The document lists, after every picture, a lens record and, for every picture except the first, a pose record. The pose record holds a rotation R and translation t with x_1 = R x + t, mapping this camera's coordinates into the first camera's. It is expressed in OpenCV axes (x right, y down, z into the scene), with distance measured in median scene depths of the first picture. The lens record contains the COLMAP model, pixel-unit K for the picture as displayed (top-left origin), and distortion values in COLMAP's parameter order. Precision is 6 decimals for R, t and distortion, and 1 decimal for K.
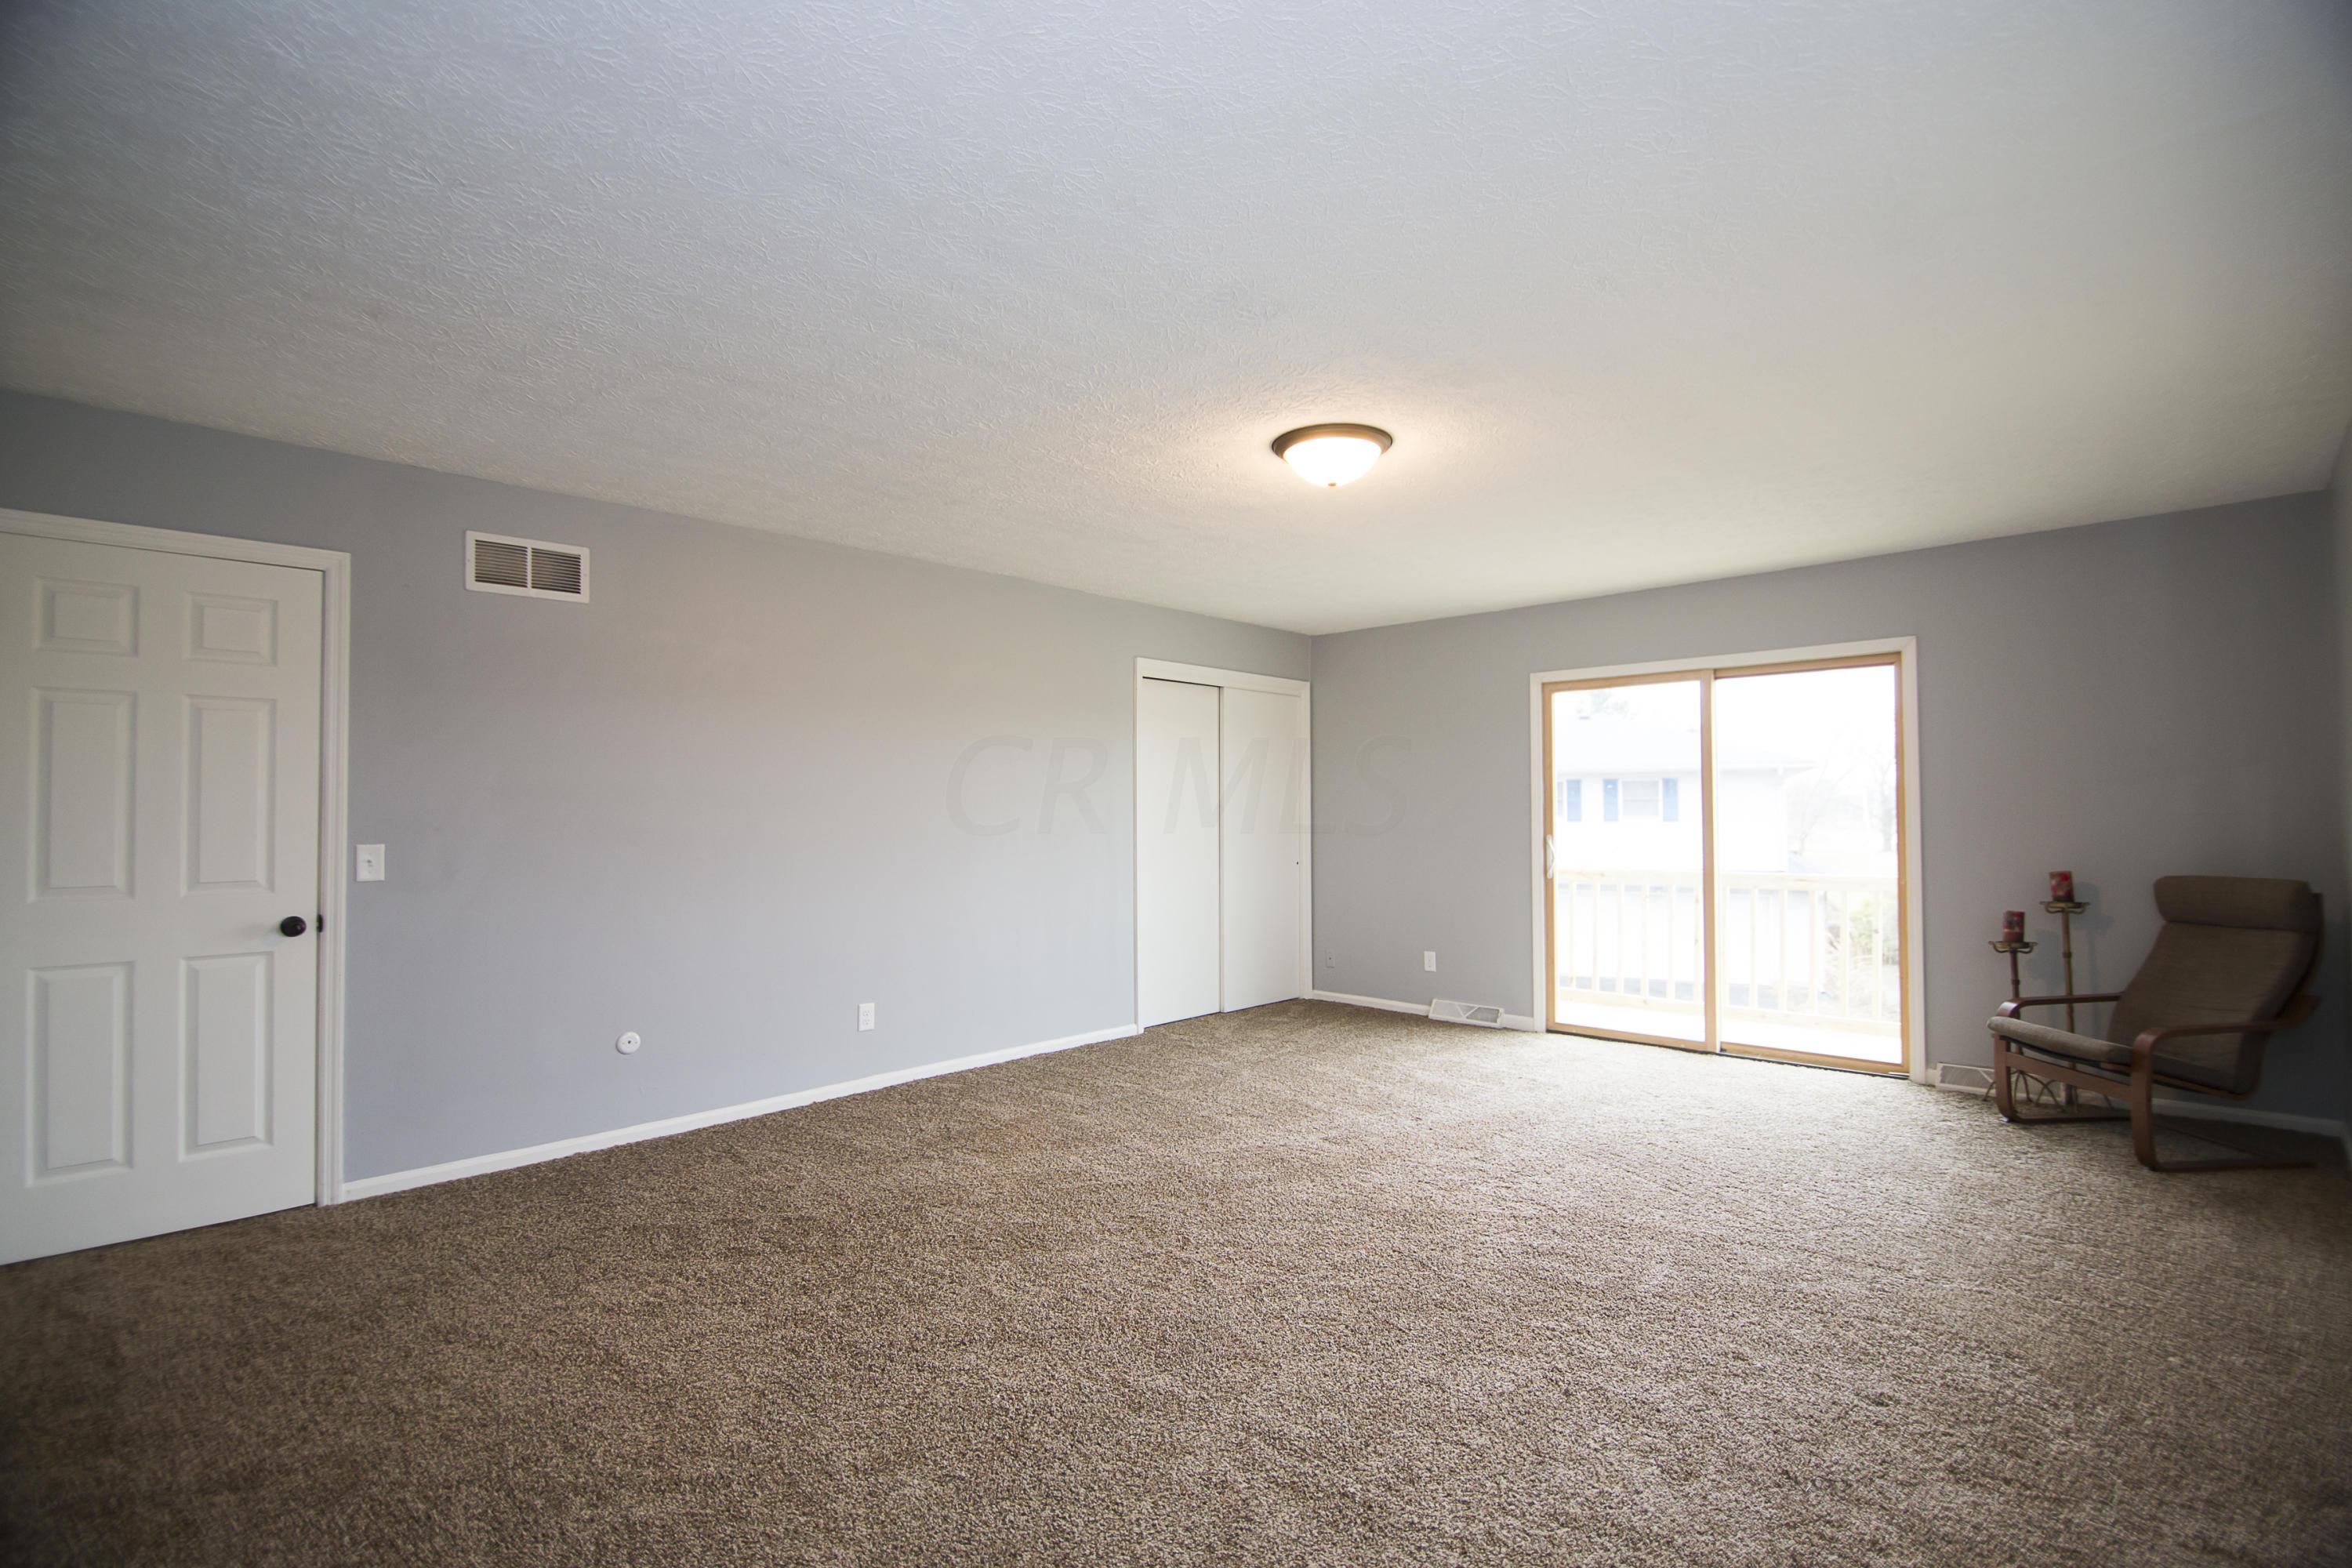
lens RADIAL K [[1096.8, 0, 1196.3], [0, 1096.8, 788.4], [0, 0, 1]] dist [-0.000266, -0.000236]
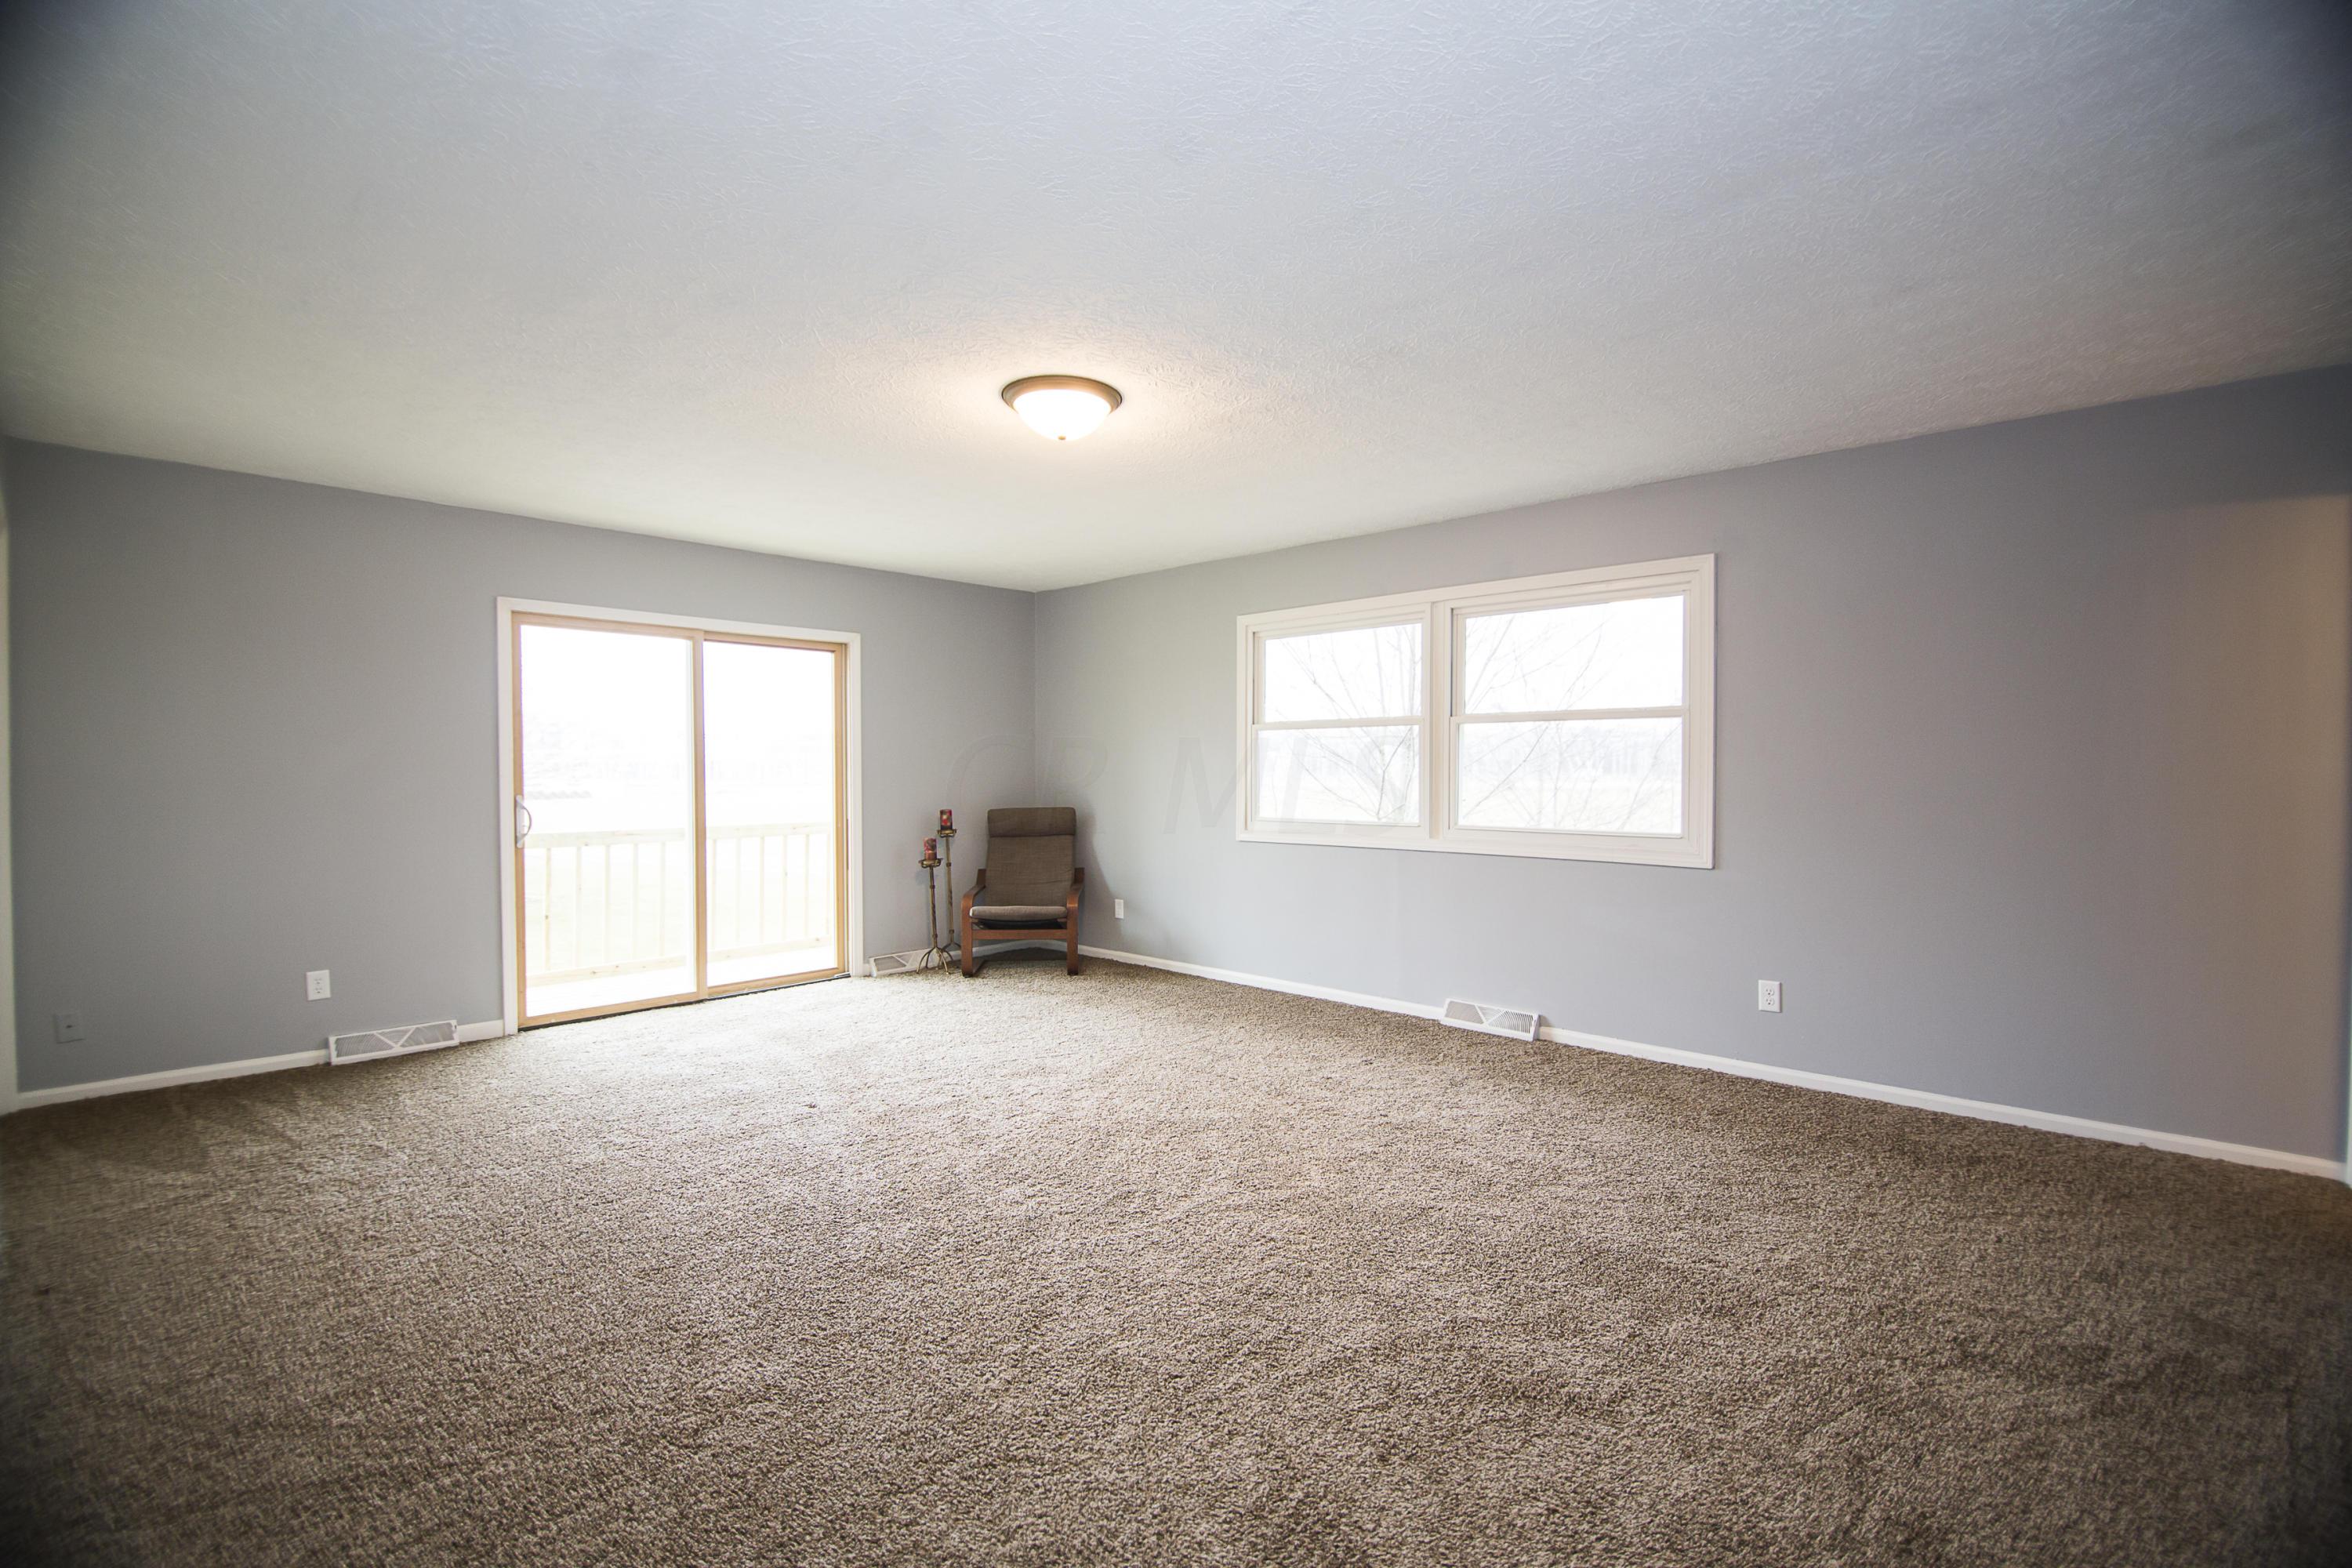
lens RADIAL K [[1039.6, 0, 1176.0], [0, 1039.6, 784.0], [0, 0, 1]] dist [0.000045, -0.000020]
pose [[0.005007, -0.007161, 0.999962, -0.649185], [-0.021420, 0.999744, 0.007267, 0.024564], [-0.999758, -0.021456, 0.004852, 0.697793]]
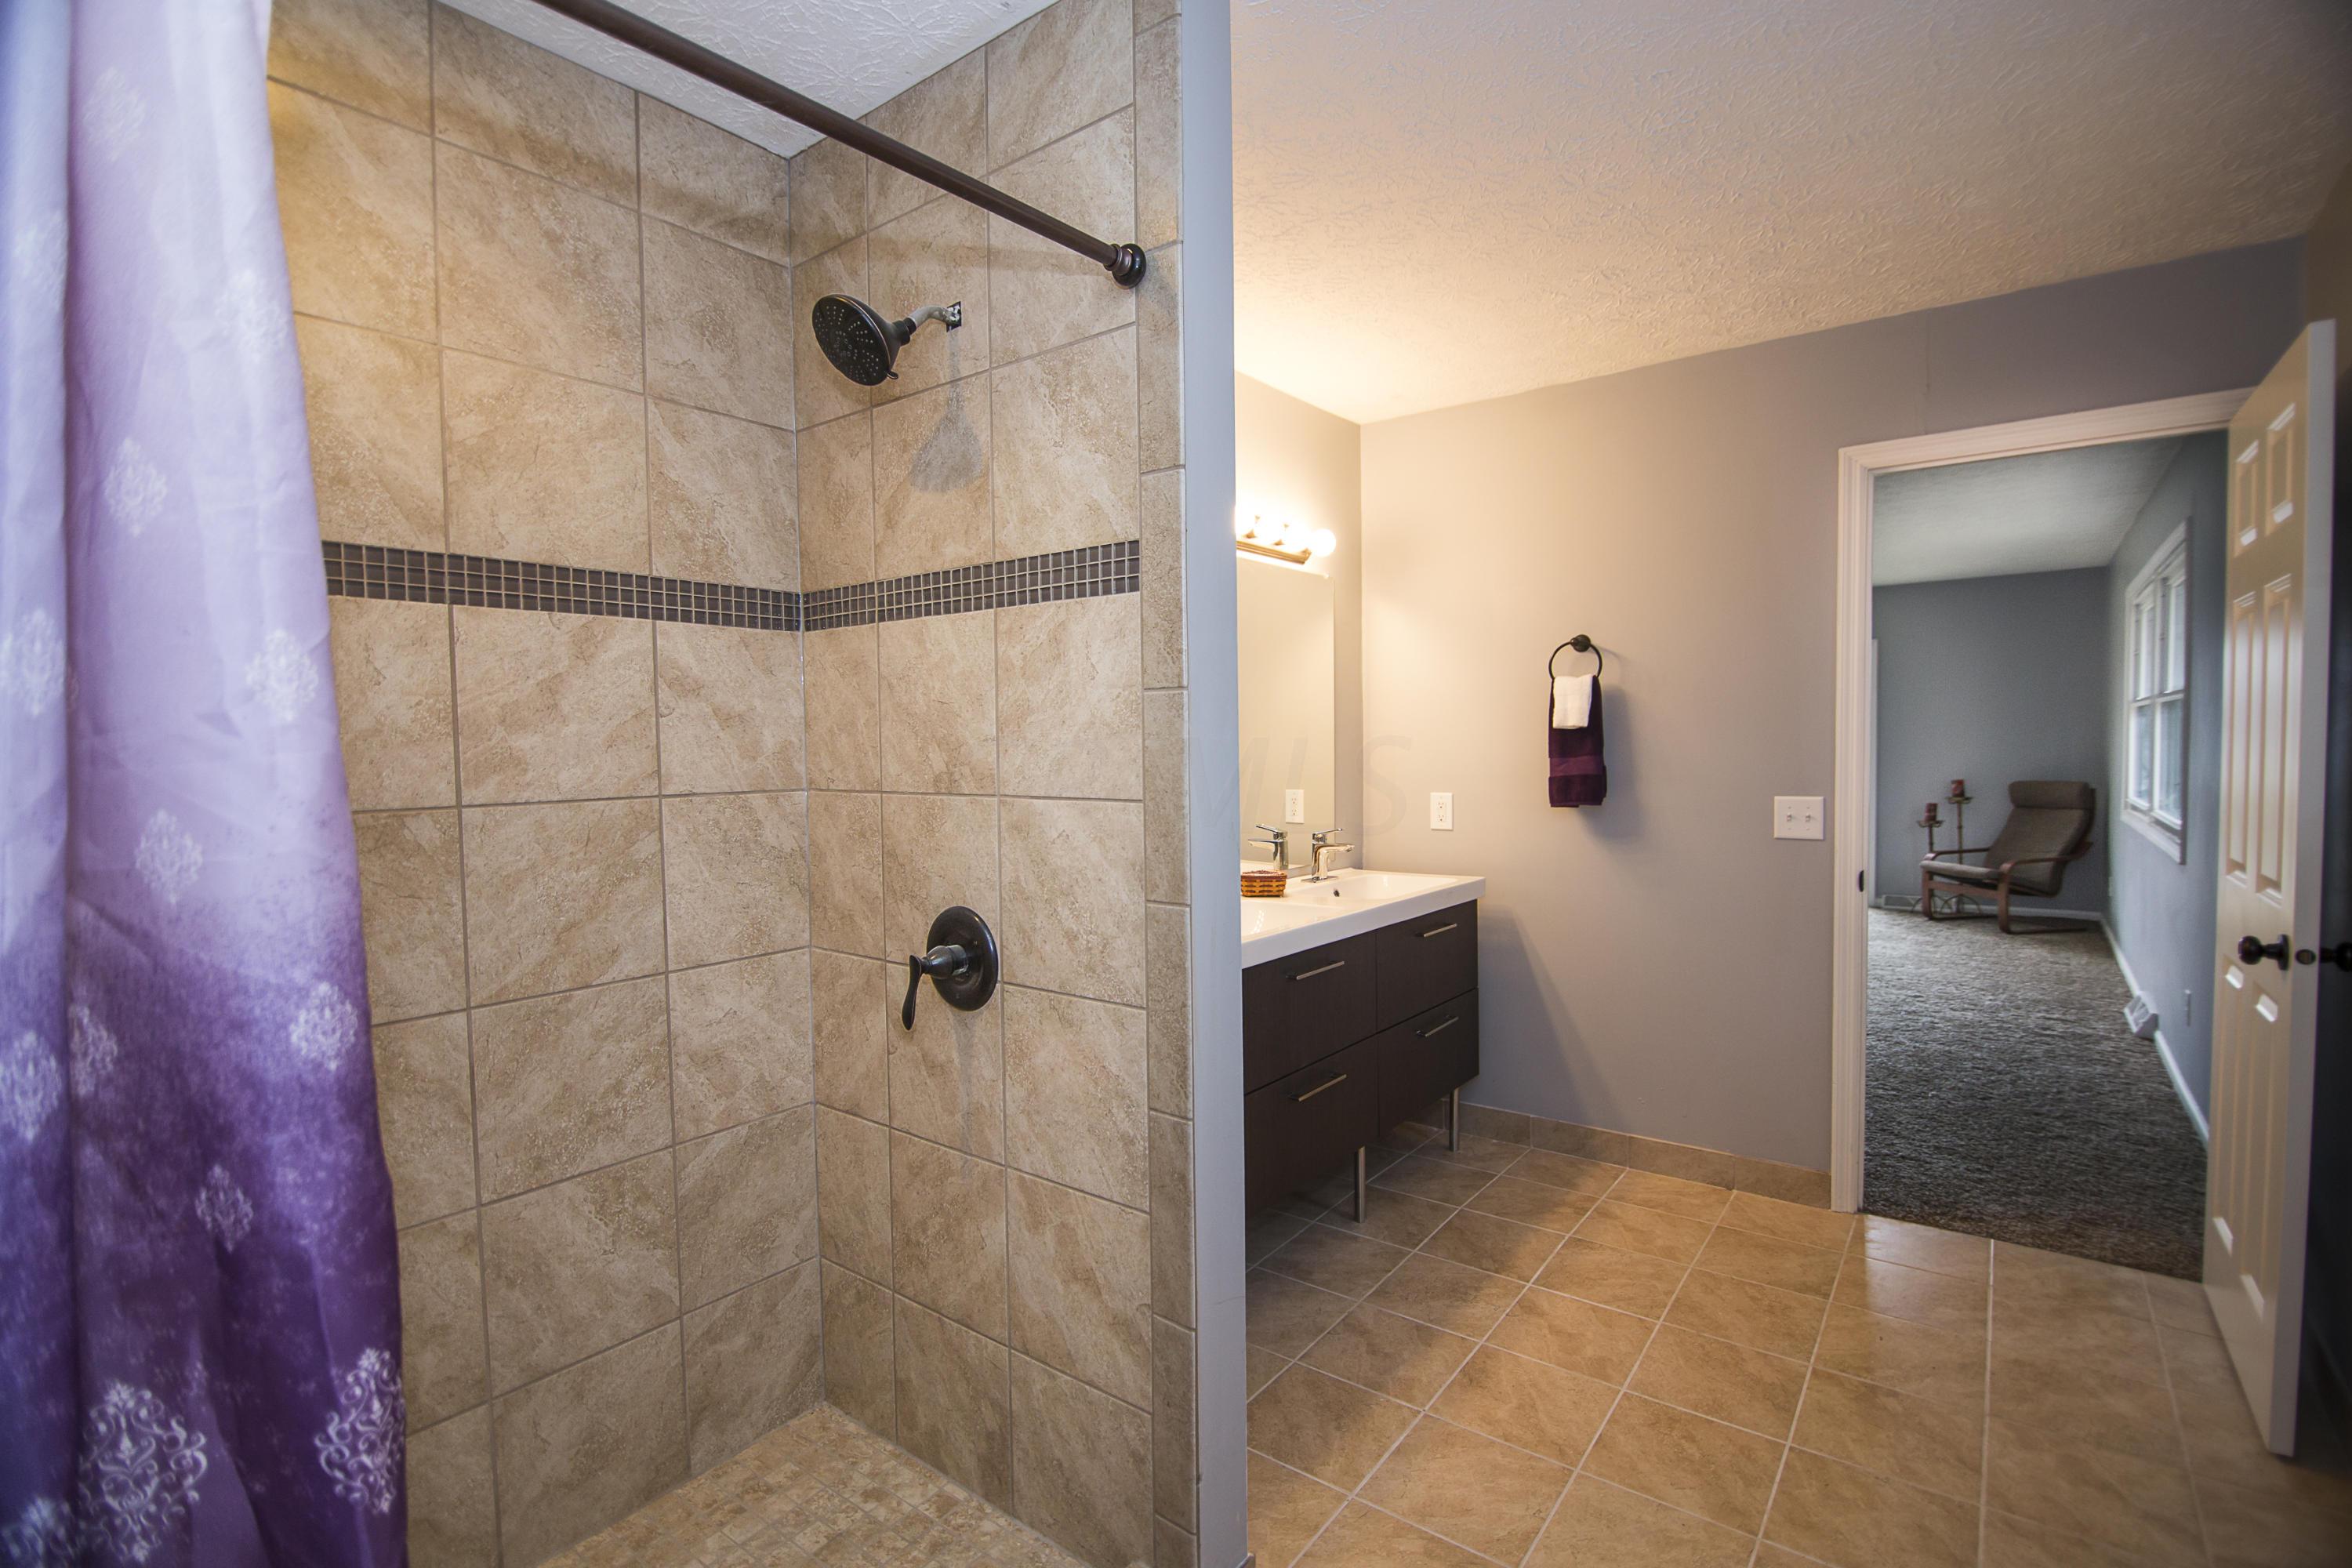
lens RADIAL K [[1076.3, 0, 1176.0], [0, 1076.3, 784.0], [0, 0, 1]] dist [0.000502, 0.000007]
pose [[0.995144, -0.016364, 0.097060, -0.630681], [0.010331, 0.998002, 0.062339, -0.037676], [-0.097886, -0.061034, 0.993324, -0.593651]]
